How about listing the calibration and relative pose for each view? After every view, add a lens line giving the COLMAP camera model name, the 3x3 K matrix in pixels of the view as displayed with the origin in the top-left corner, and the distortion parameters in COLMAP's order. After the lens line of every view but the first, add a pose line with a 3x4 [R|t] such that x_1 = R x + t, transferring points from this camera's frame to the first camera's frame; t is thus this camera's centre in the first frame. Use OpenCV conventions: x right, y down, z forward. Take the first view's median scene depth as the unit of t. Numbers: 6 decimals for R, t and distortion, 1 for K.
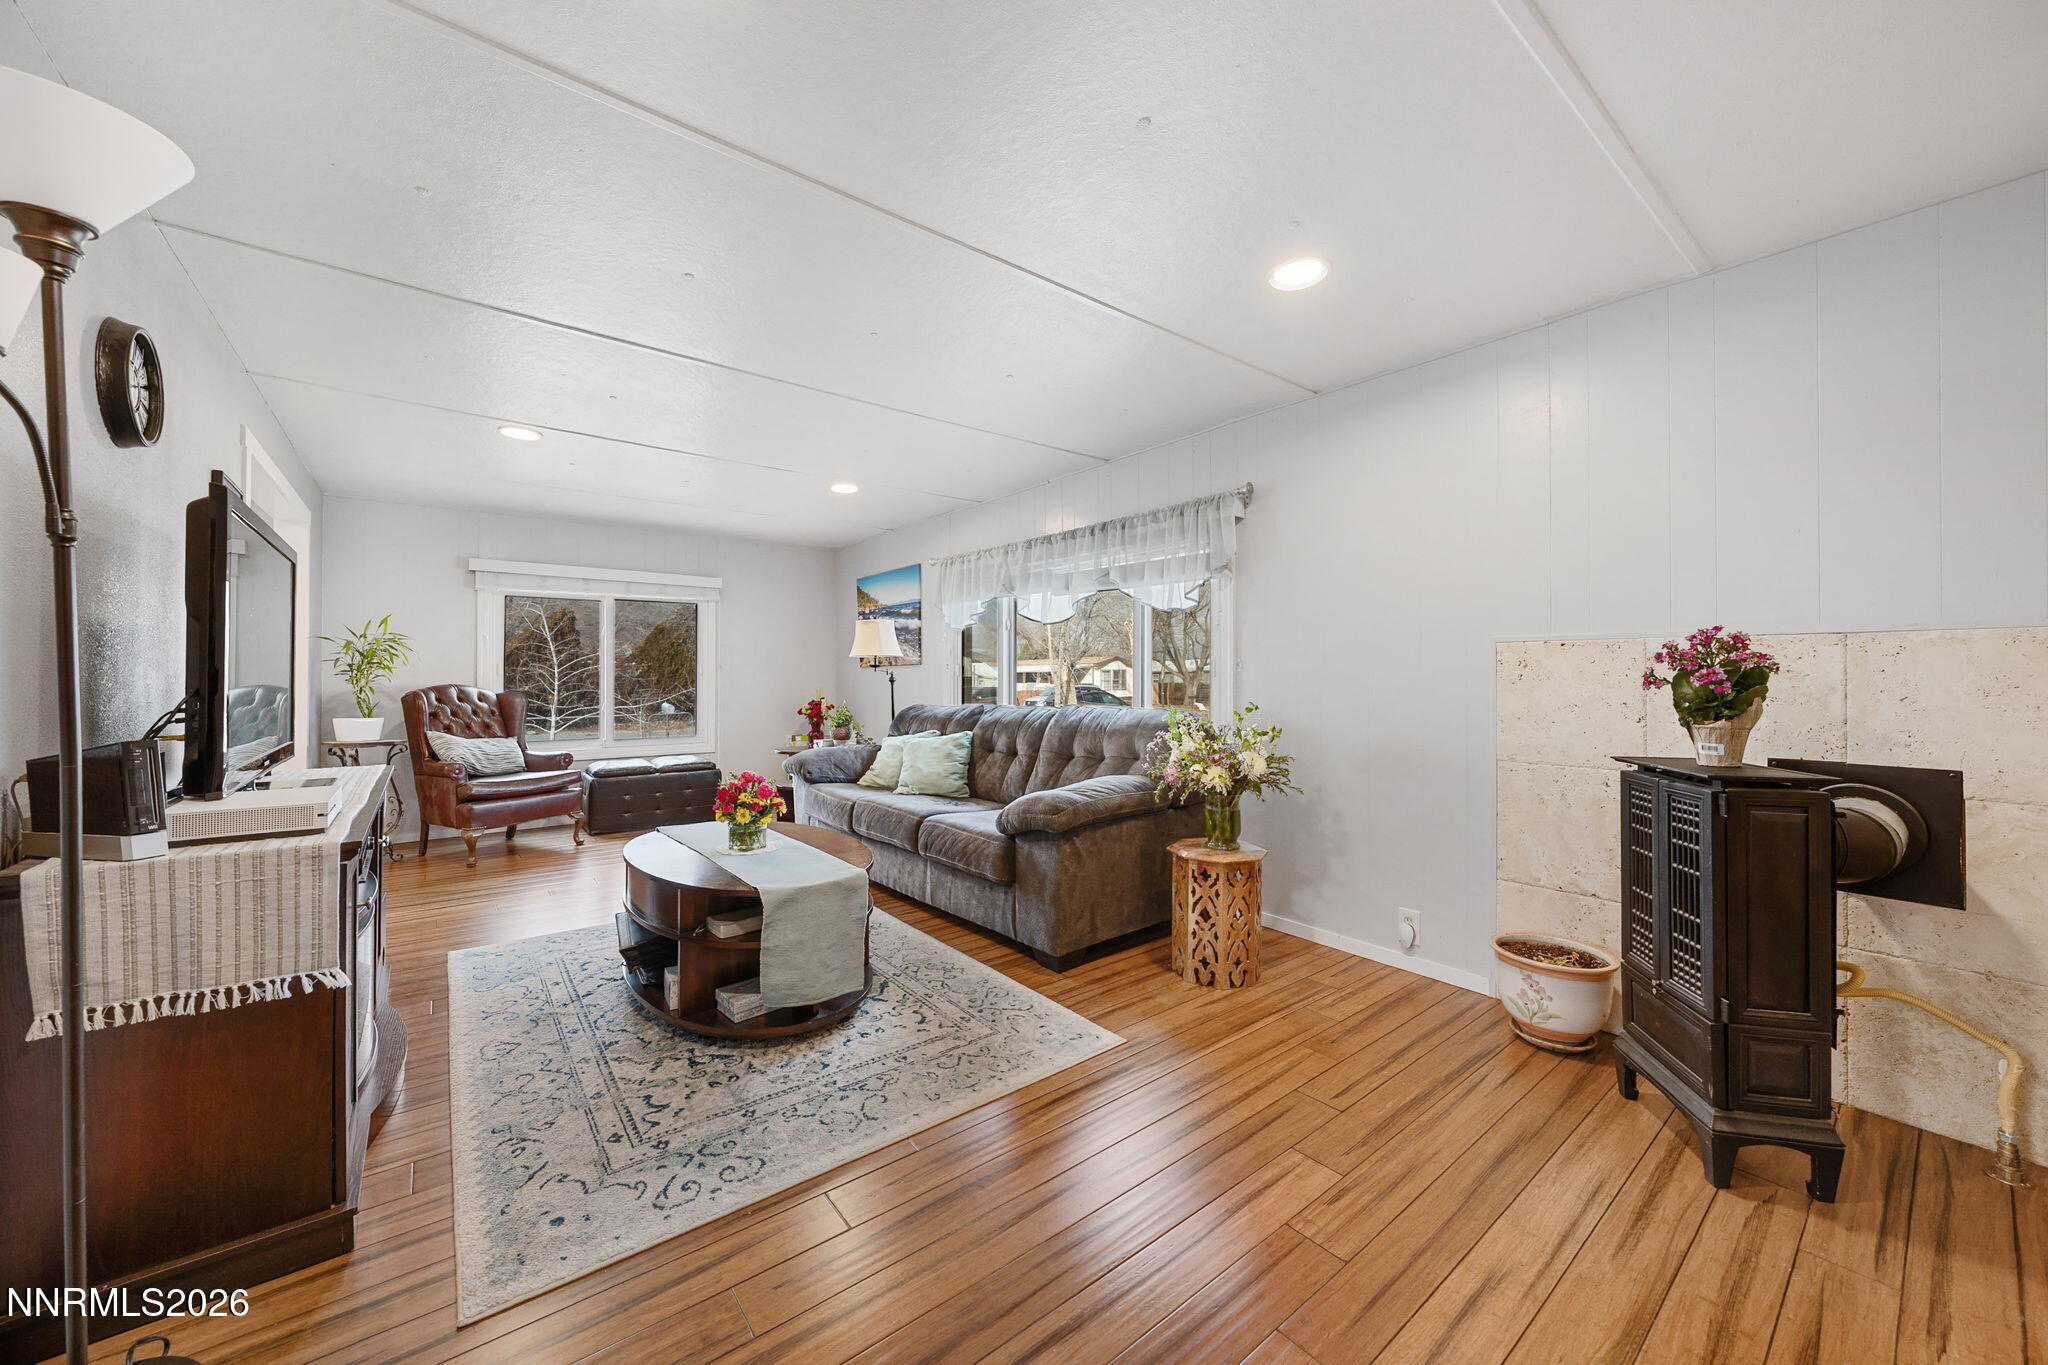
lens RADIAL K [[750.2, 0, 1032.0], [0, 750.2, 672.7], [0, 0, 1]] dist [-0.005302, 0.000378]
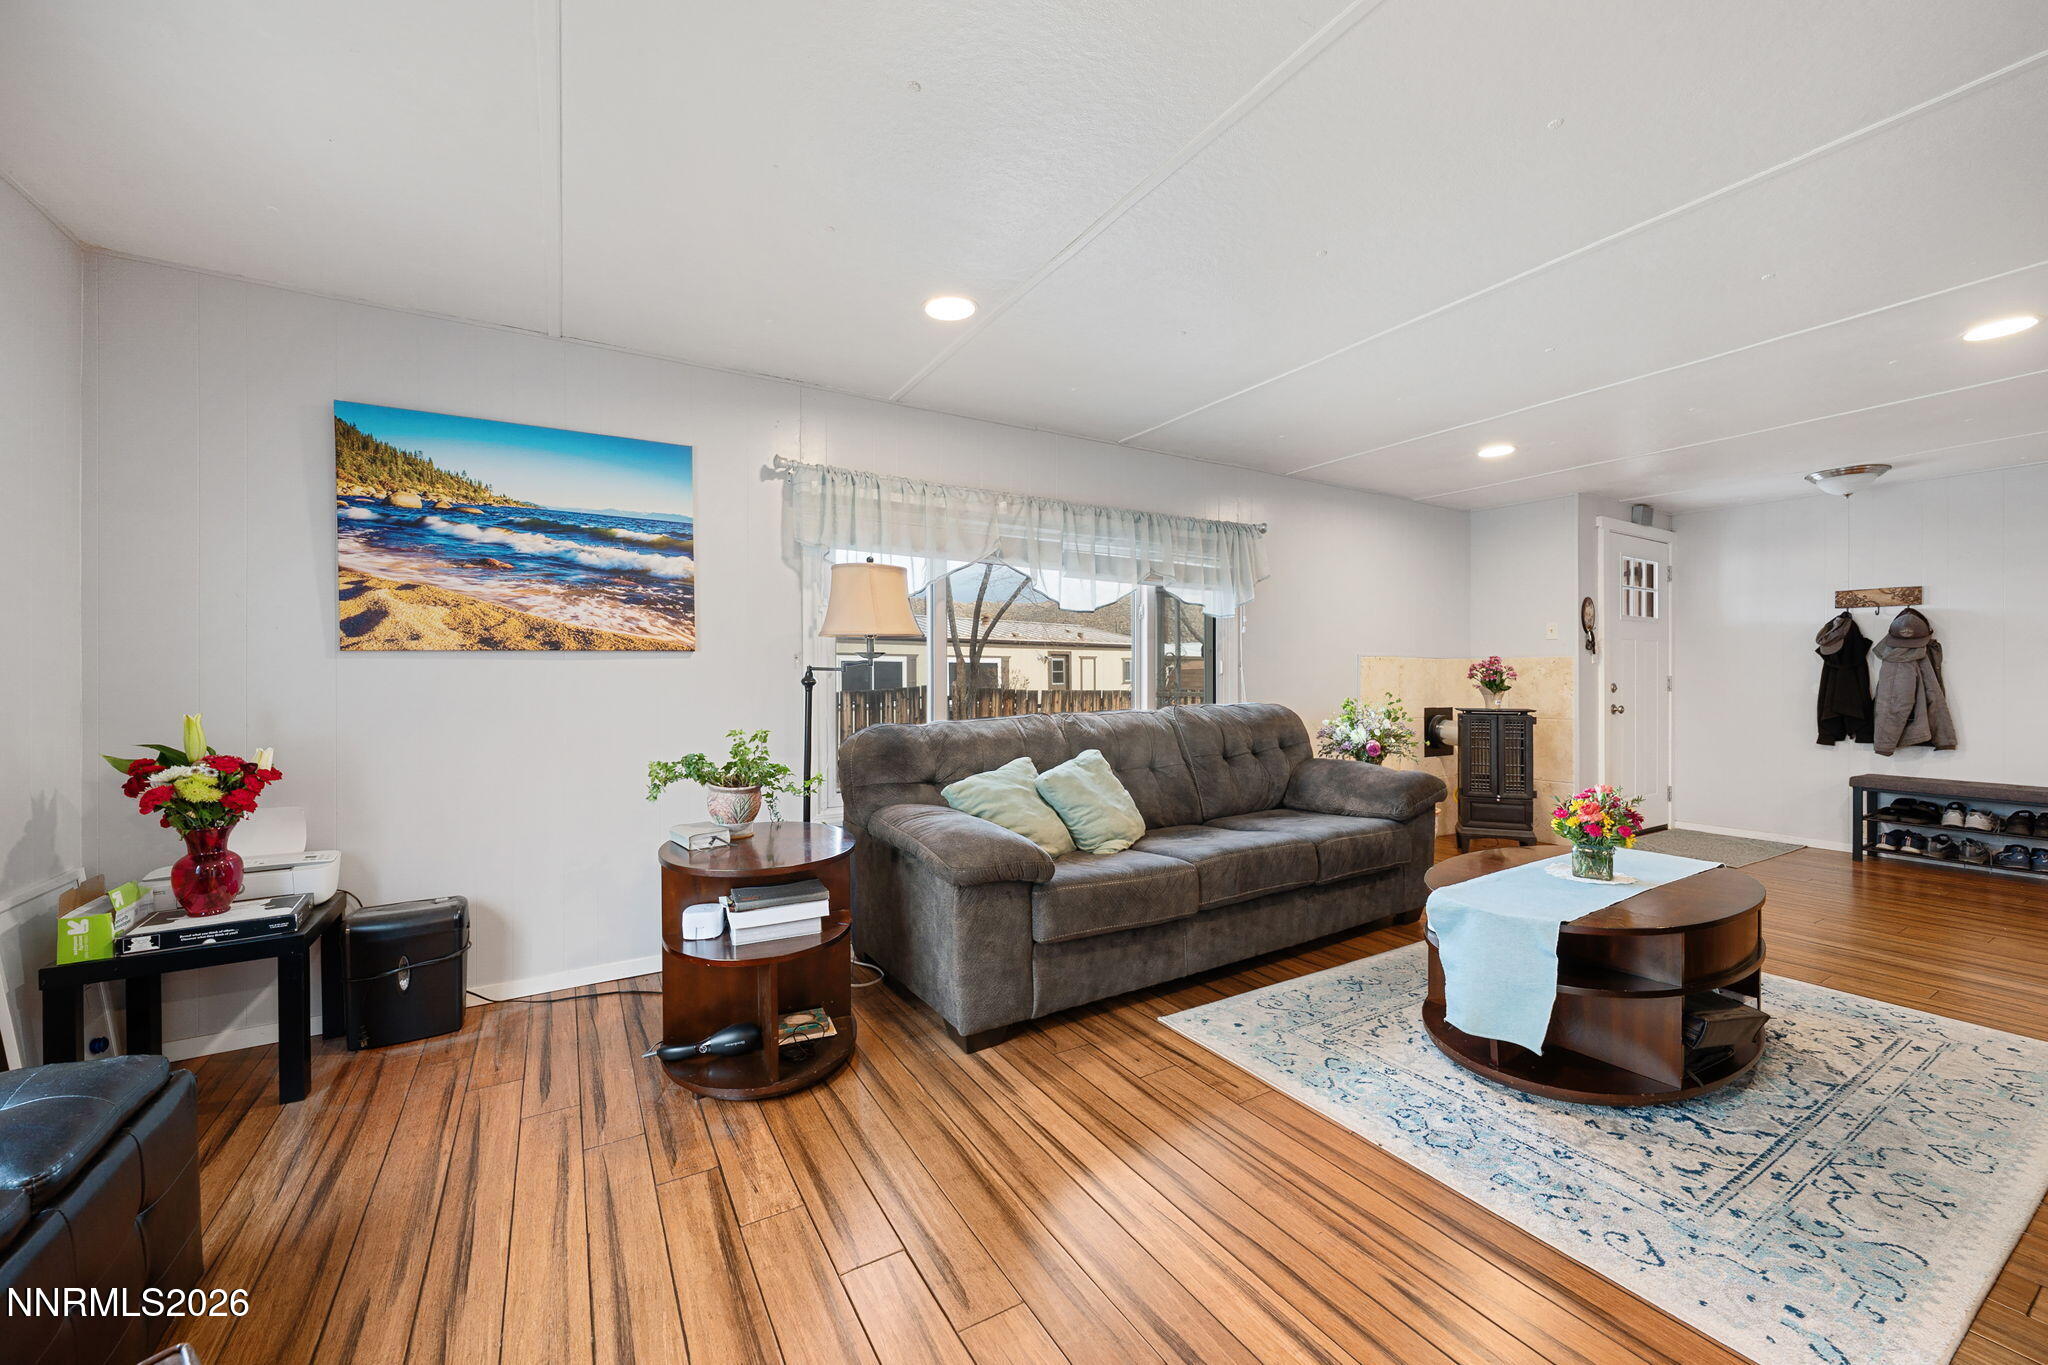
lens RADIAL K [[783.7, 0, 1021.6], [0, 783.7, 677.7], [0, 0, 1]] dist [-0.000046, 0.000193]
pose [[0.127949, -0.000743, 0.991780, -1.783897], [-0.003739, 0.999992, 0.001232, 0.013969], [-0.991774, -0.003866, 0.127945, 2.027543]]
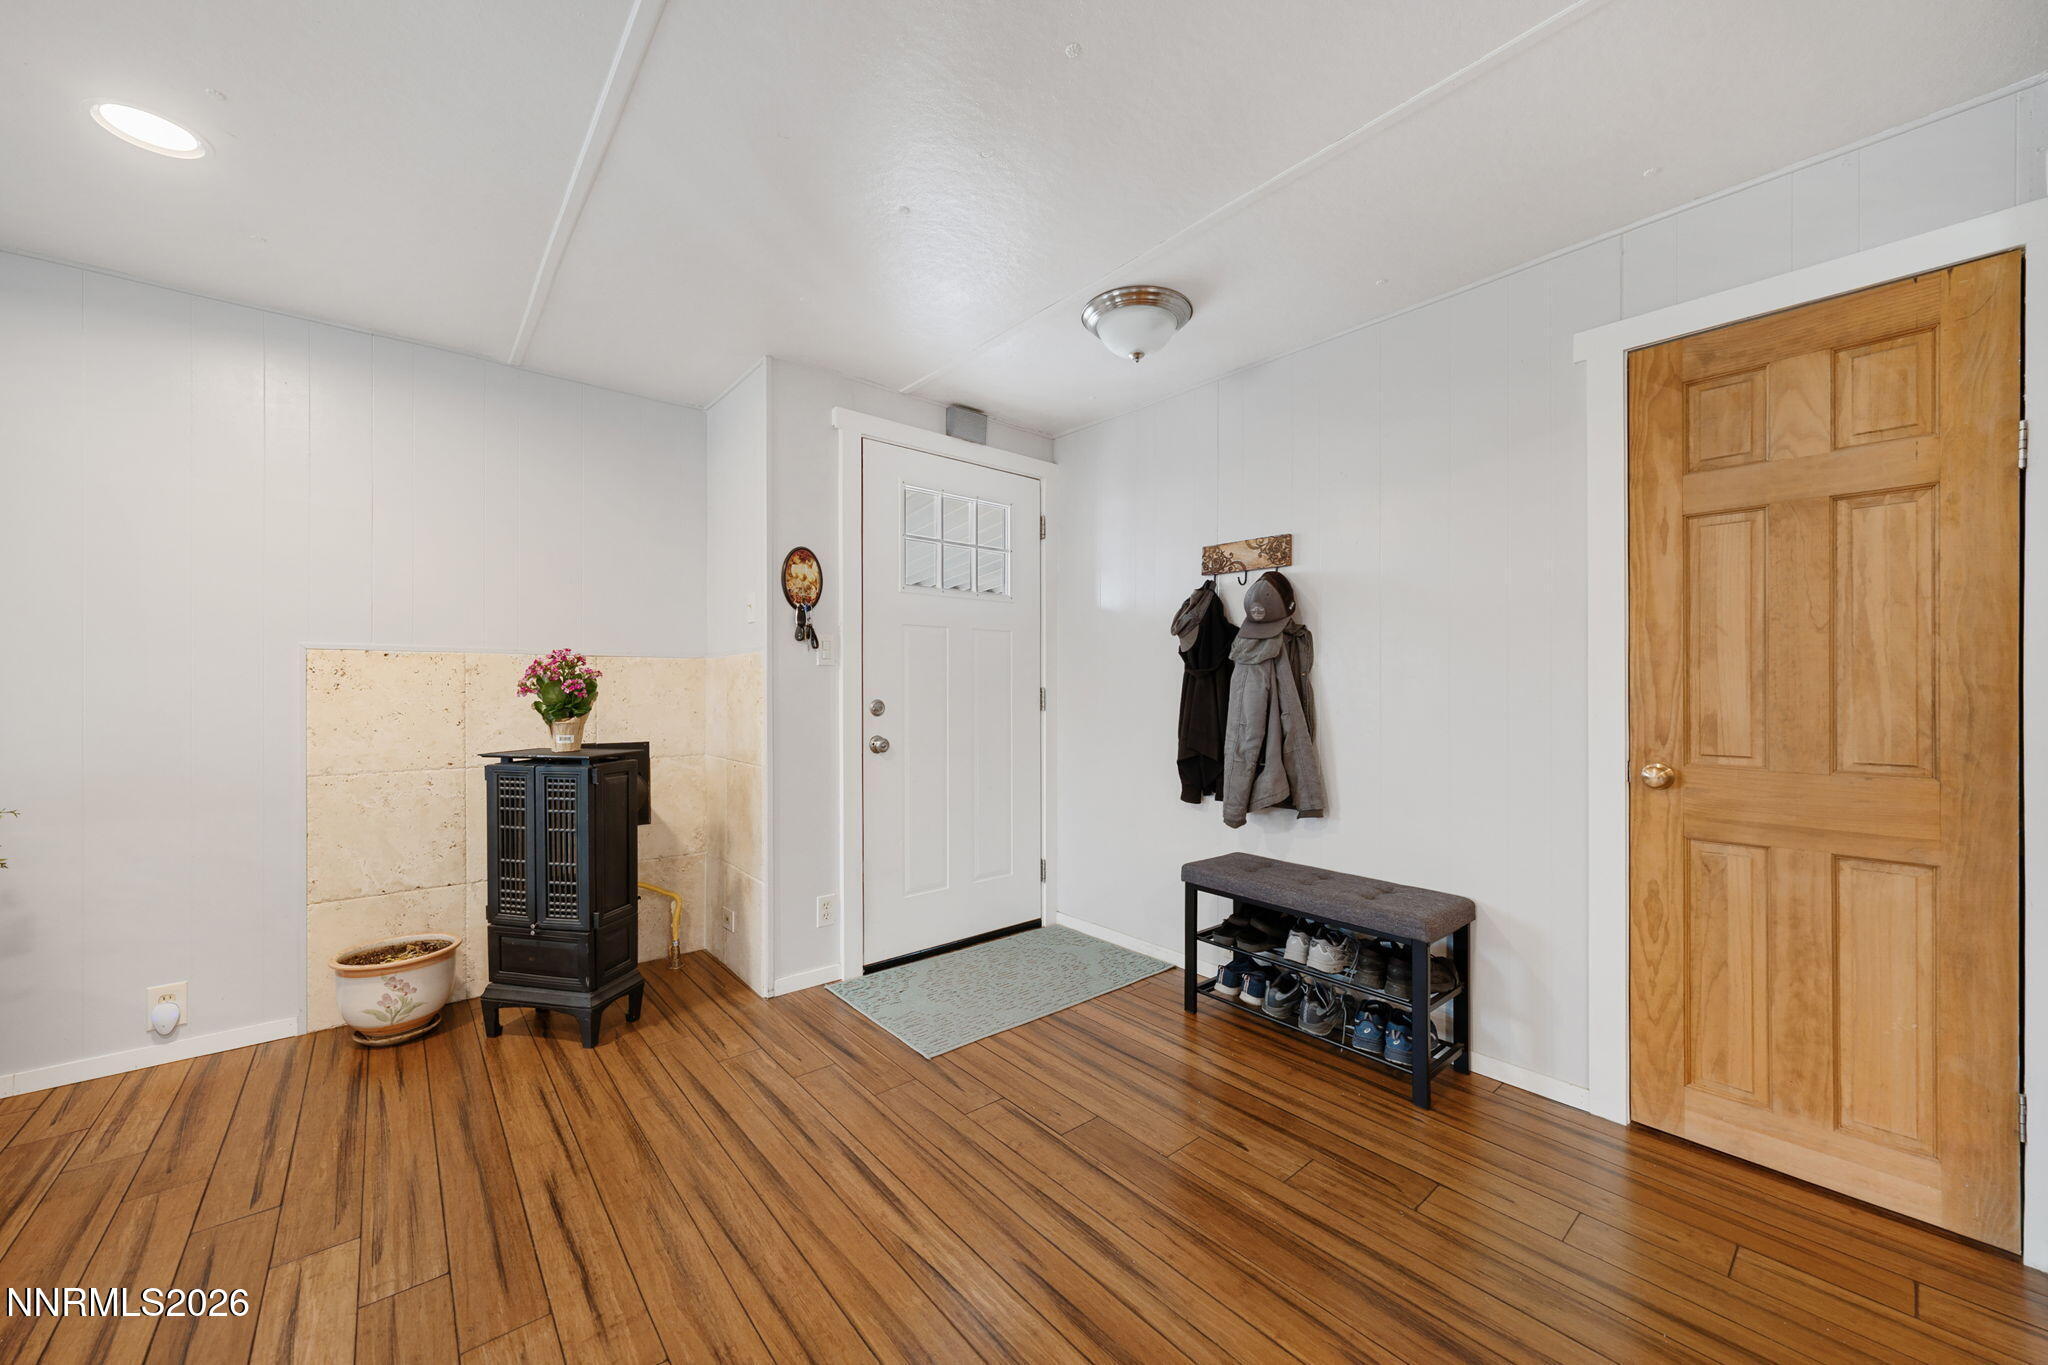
lens RADIAL K [[750.2, 0, 1020.2], [0, 750.2, 682.7], [0, 0, 1]] dist [-0.005302, 0.000378]
pose [[-0.032379, 0.003951, 0.999468, -0.417843], [-0.005203, 0.999978, -0.004122, 0.000971], [-0.999462, -0.005334, -0.032358, 0.190240]]
